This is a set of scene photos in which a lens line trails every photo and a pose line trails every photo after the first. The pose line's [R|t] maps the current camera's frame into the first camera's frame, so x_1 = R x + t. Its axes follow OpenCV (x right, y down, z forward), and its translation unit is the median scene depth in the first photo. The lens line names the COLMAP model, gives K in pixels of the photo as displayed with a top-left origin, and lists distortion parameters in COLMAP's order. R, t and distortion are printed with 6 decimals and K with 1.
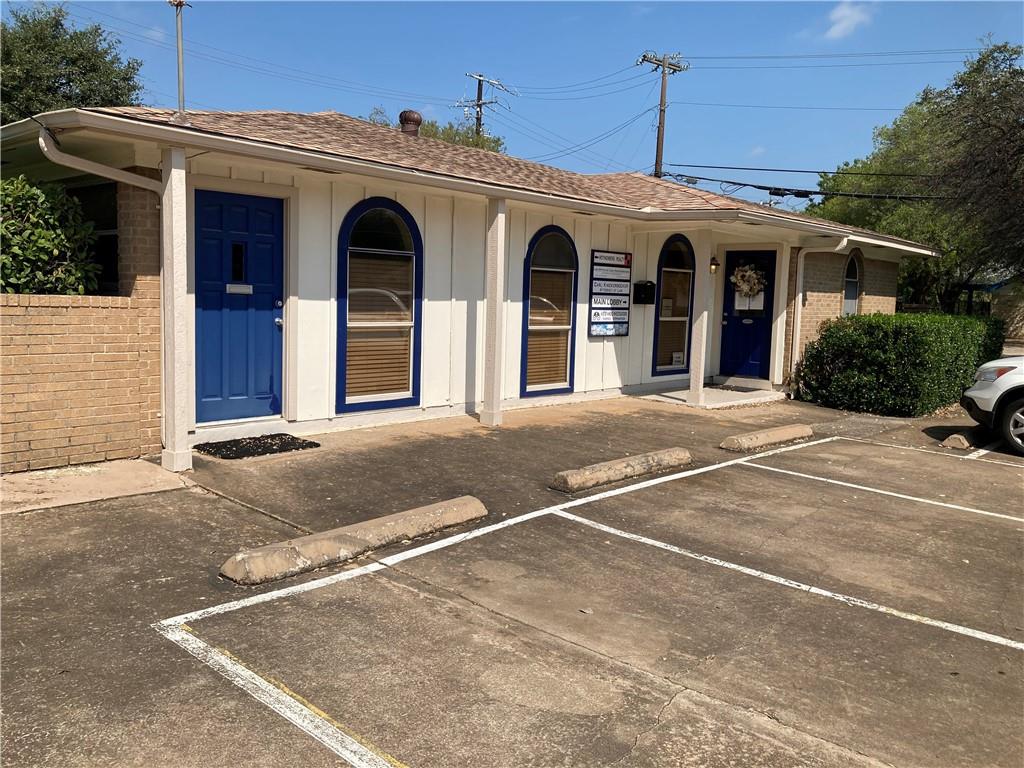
lens RADIAL K [[825.3, 0, 510.0], [0, 825.3, 381.4], [0, 0, 1]] dist [0.007822, -0.001793]
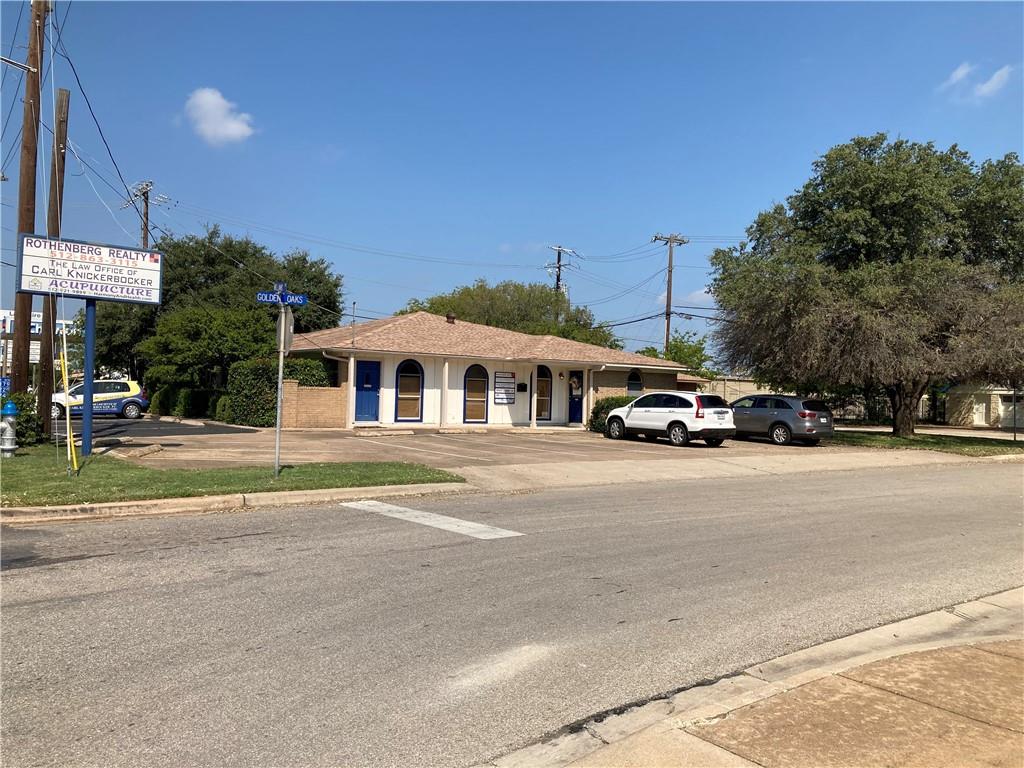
lens RADIAL K [[825.3, 0, 513.1], [0, 825.3, 384.7], [0, 0, 1]] dist [0.007822, -0.001793]
pose [[0.979947, -0.011939, -0.198900, 0.759722], [-0.013481, 0.991943, -0.125964, 0.247251], [0.198801, 0.126120, 0.971891, -1.786822]]
